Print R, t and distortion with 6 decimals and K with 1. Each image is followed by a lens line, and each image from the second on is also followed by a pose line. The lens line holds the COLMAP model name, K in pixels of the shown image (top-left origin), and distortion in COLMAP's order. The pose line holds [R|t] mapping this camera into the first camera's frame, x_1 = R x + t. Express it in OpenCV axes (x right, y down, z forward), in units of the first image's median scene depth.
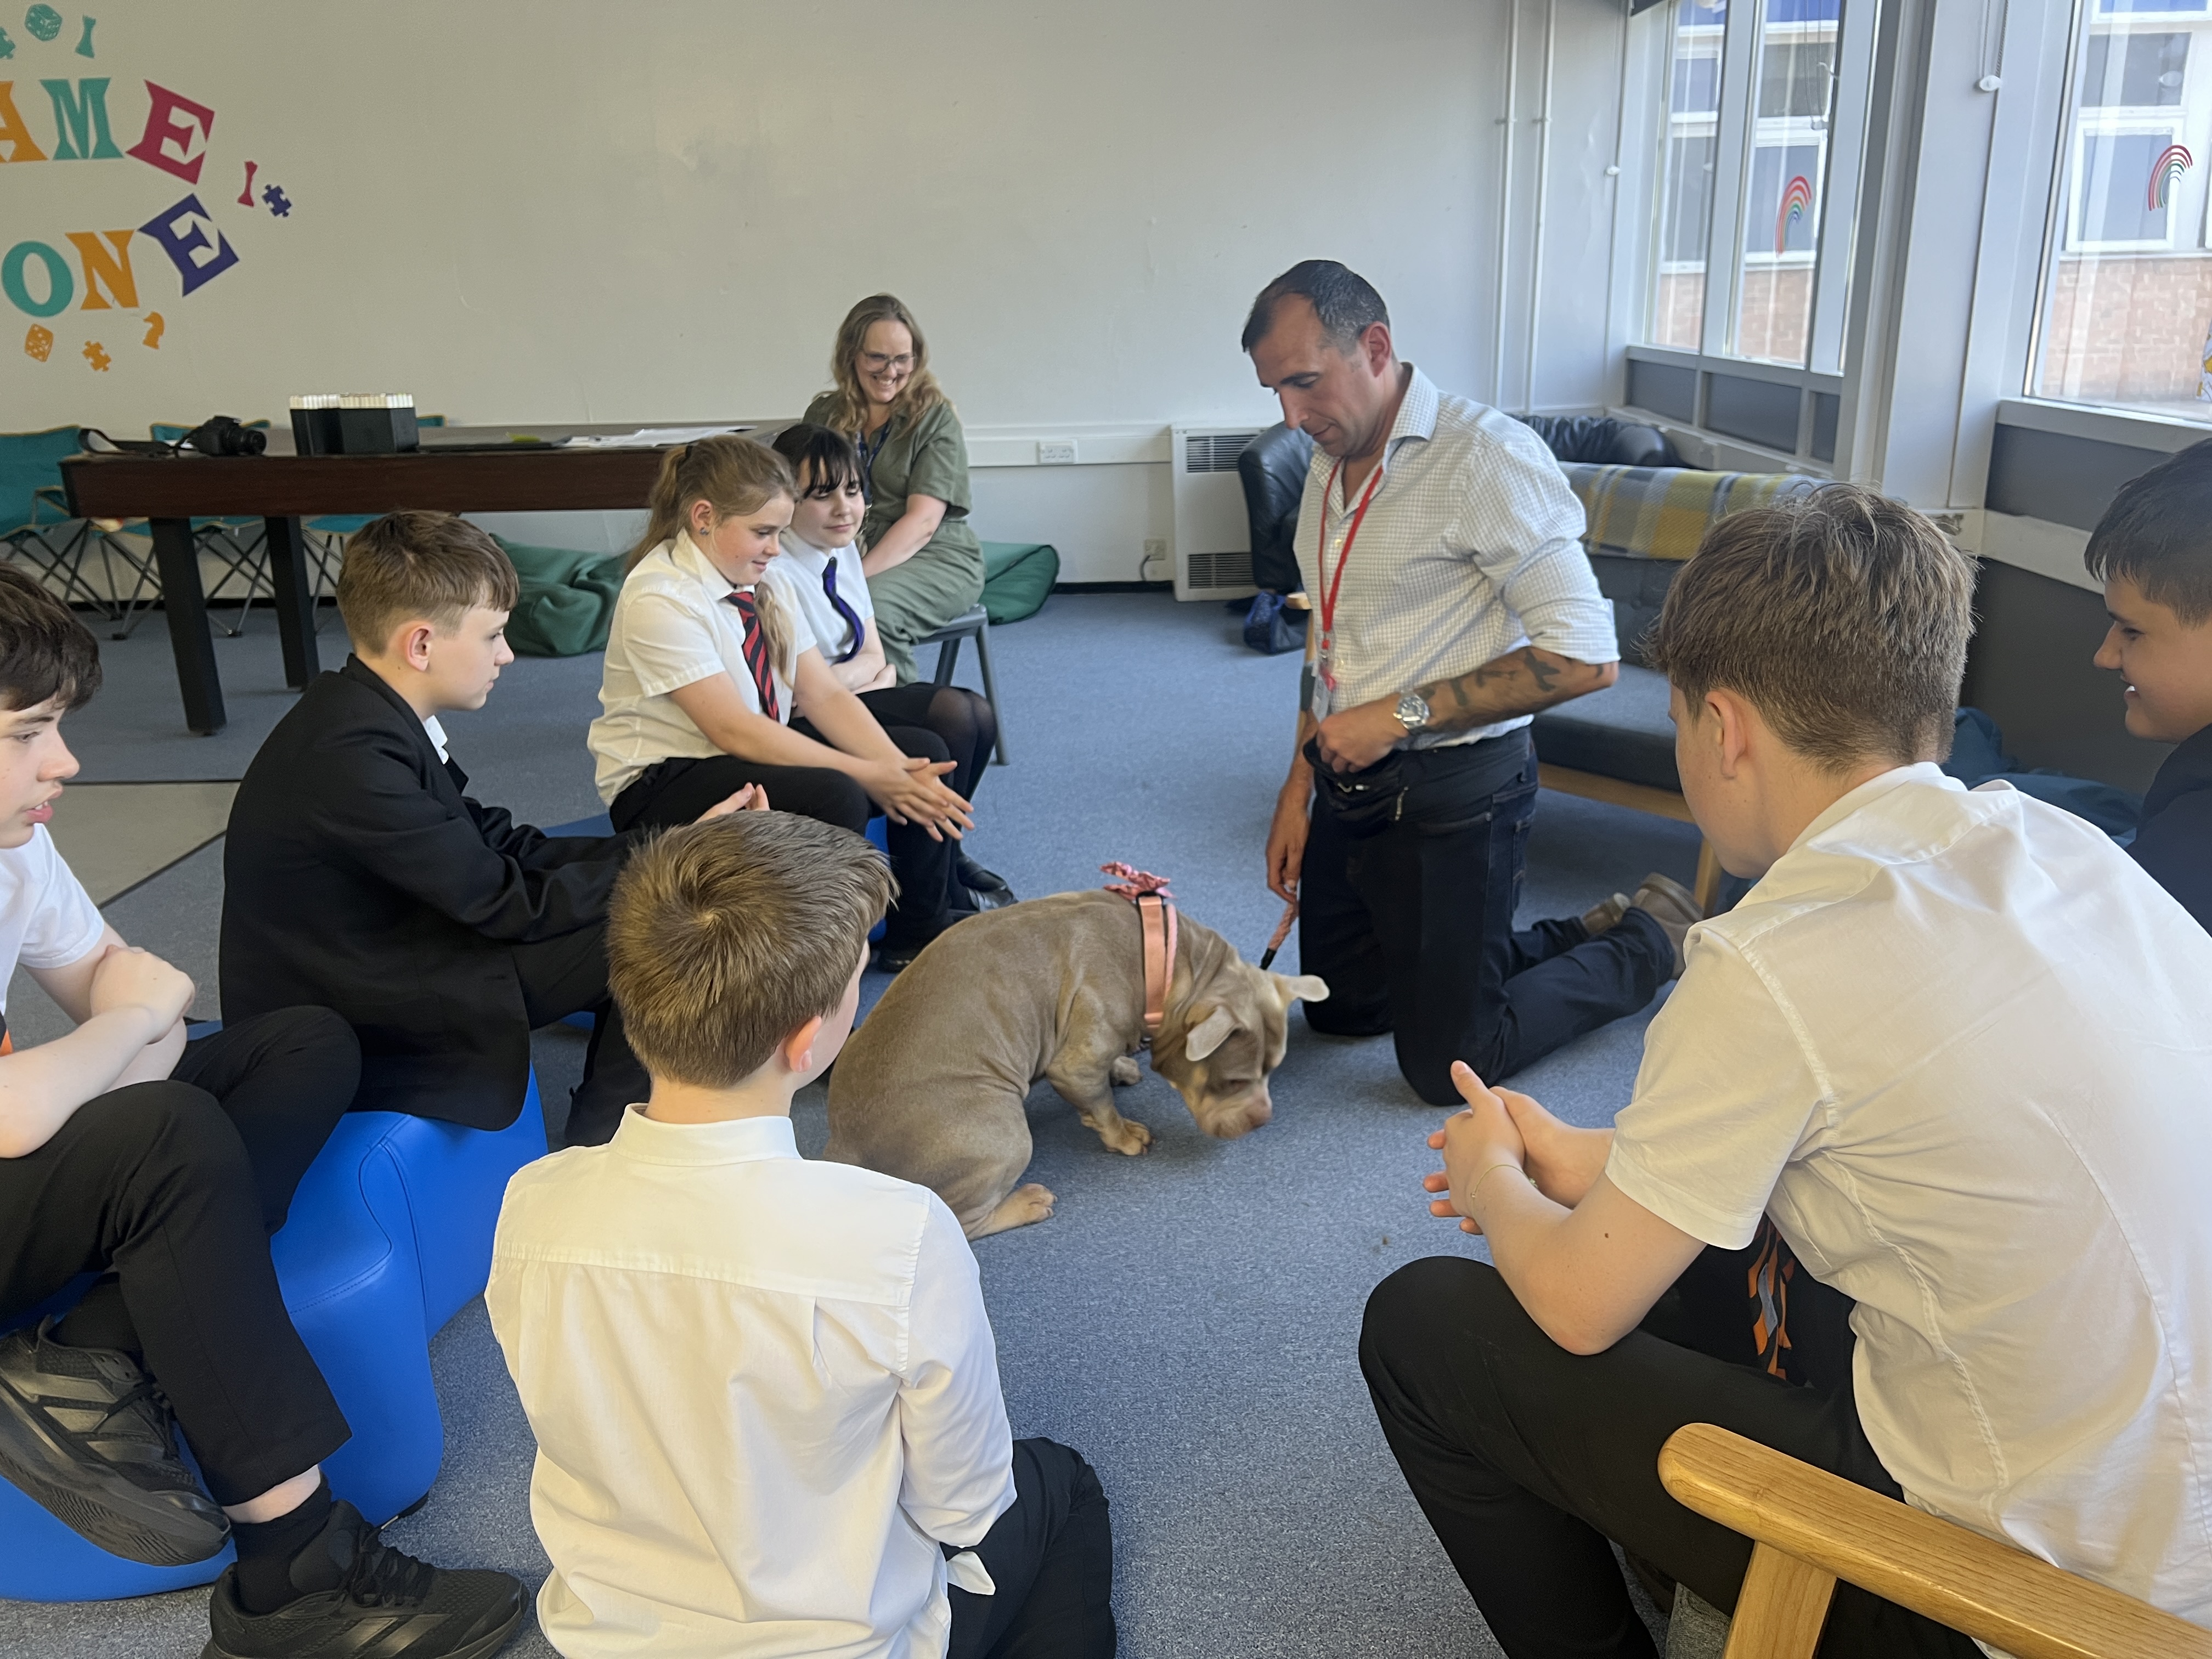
lens RADIAL K [[1708.0, 0, 1162.5], [0, 1708.0, 825.5], [0, 0, 1]] dist [0.121221, -0.082980]
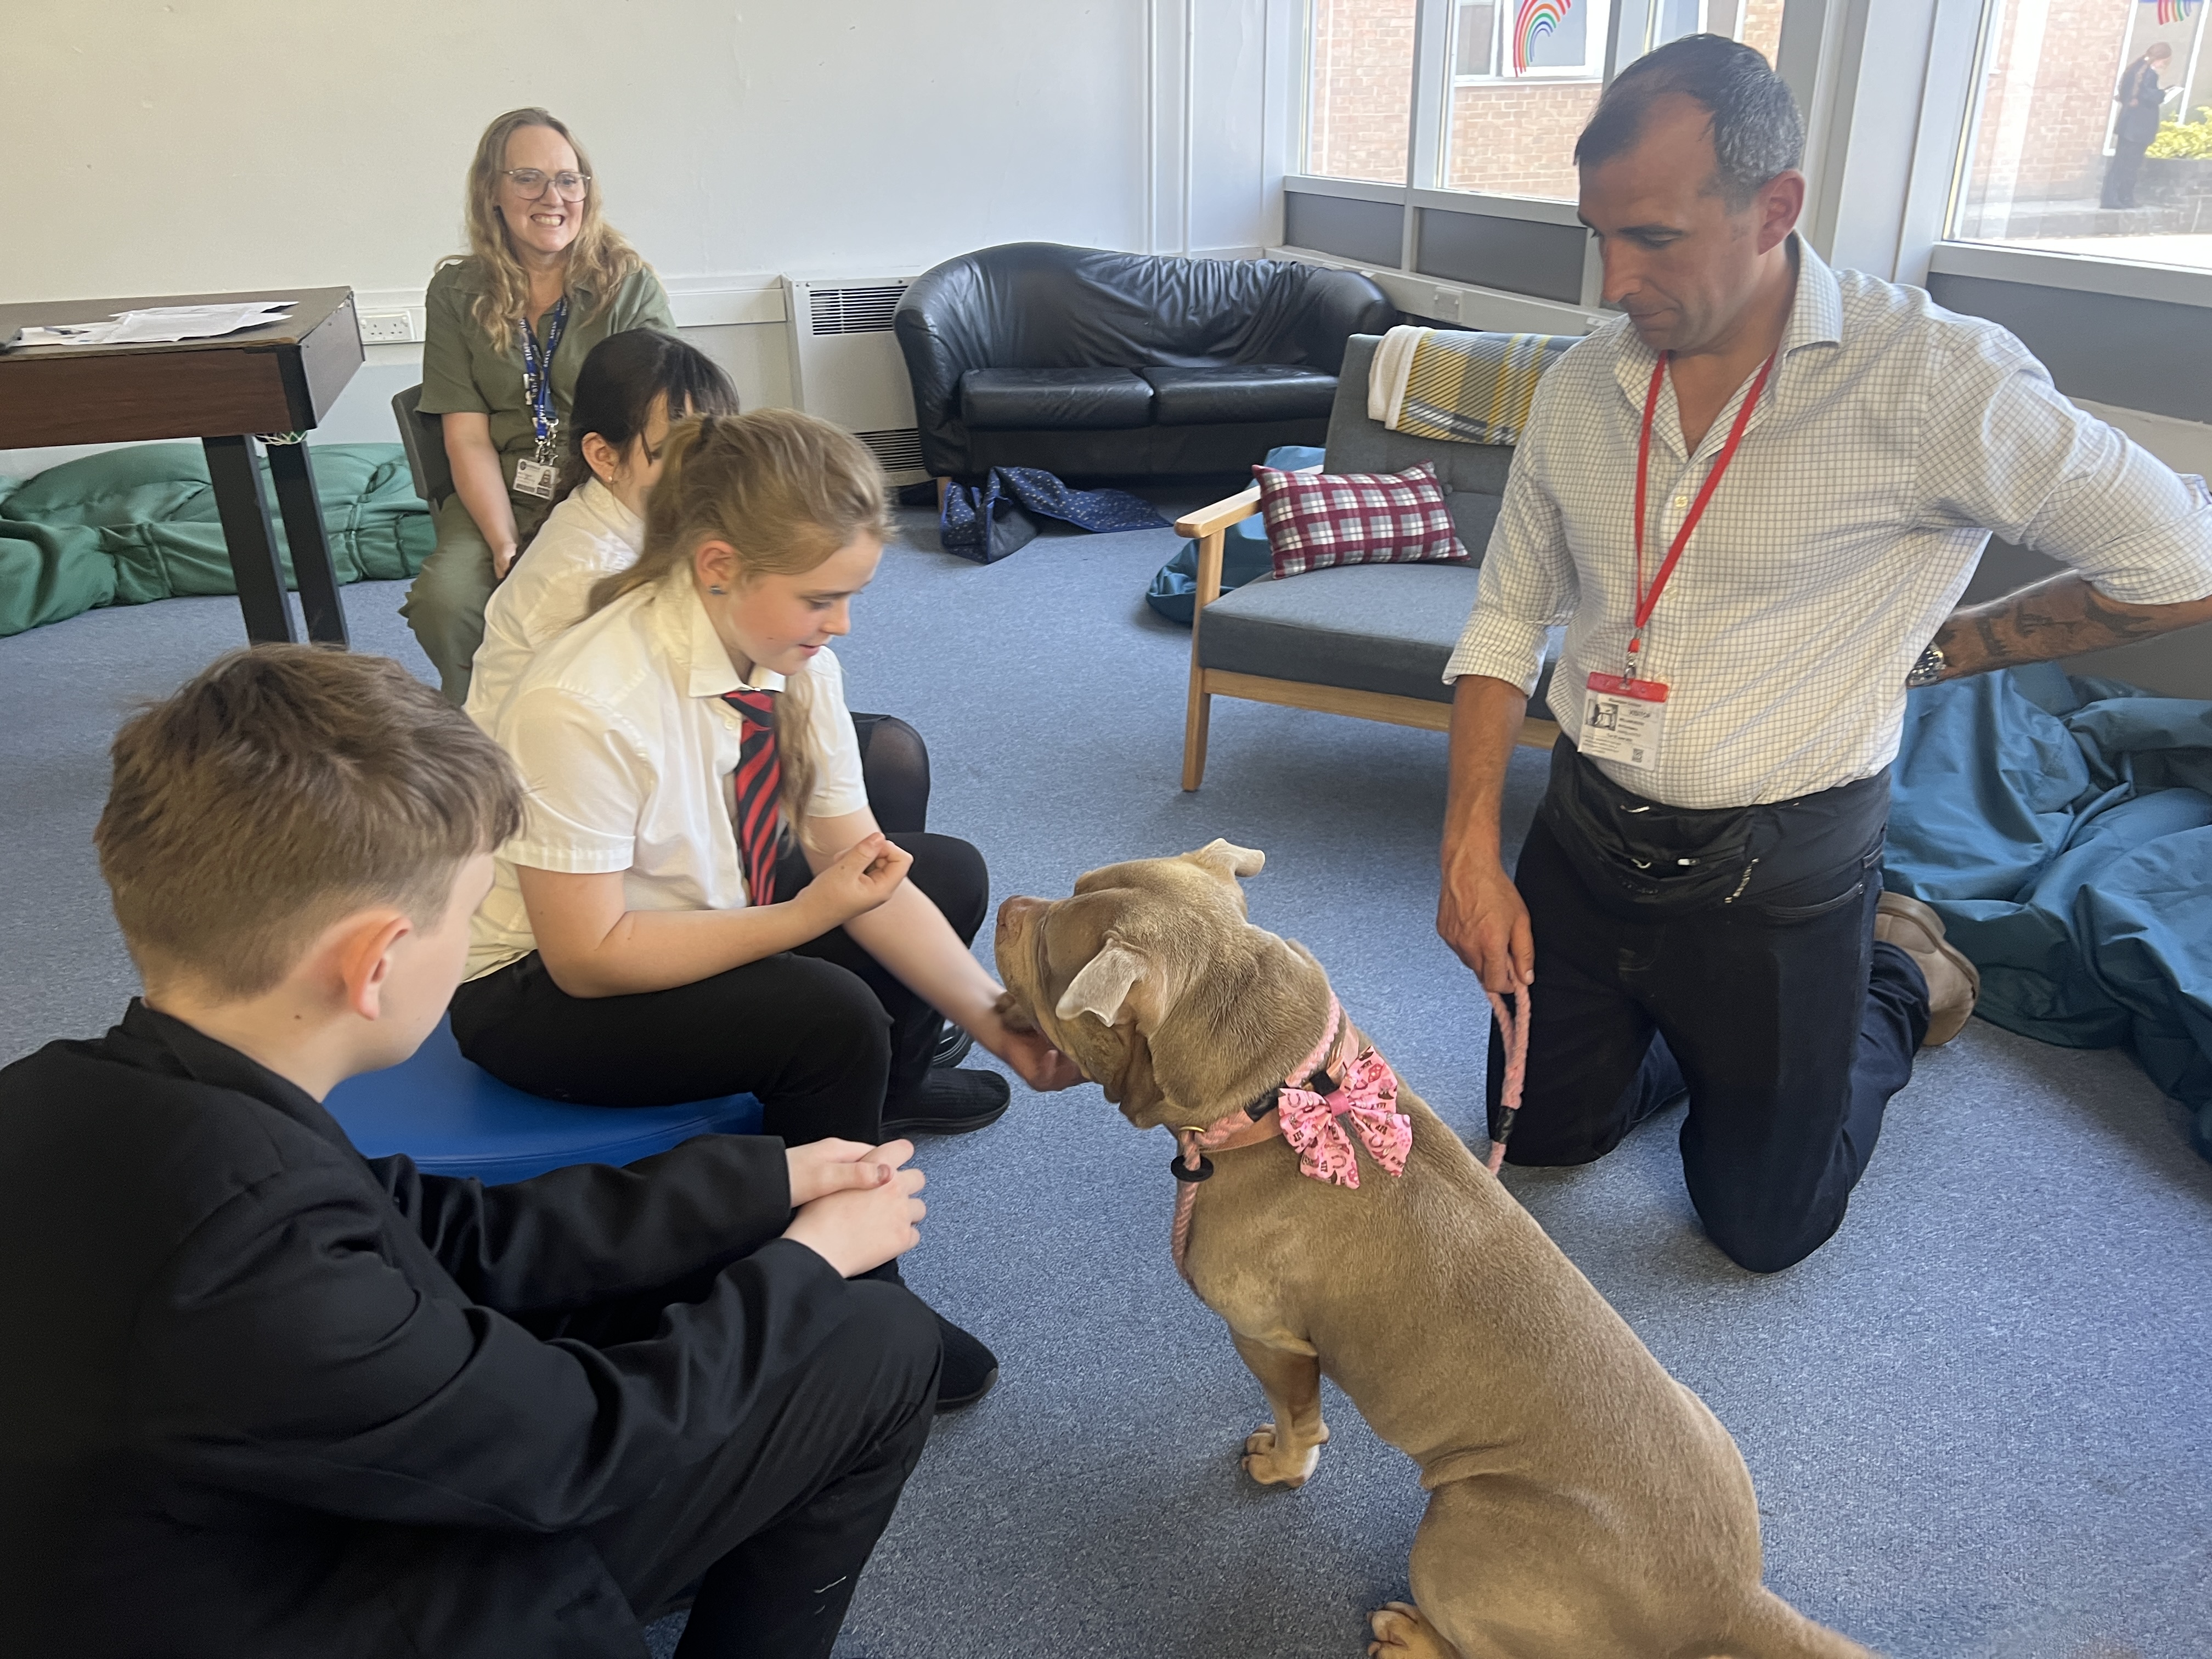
lens RADIAL K [[1708.0, 0, 1162.5], [0, 1708.0, 825.5], [0, 0, 1]] dist [0.121221, -0.082980]
pose [[0.948006, -0.120449, 0.294579, -0.113747], [0.092709, 0.989988, 0.106437, -0.052141], [-0.304450, -0.073593, 0.949681, 0.163646]]
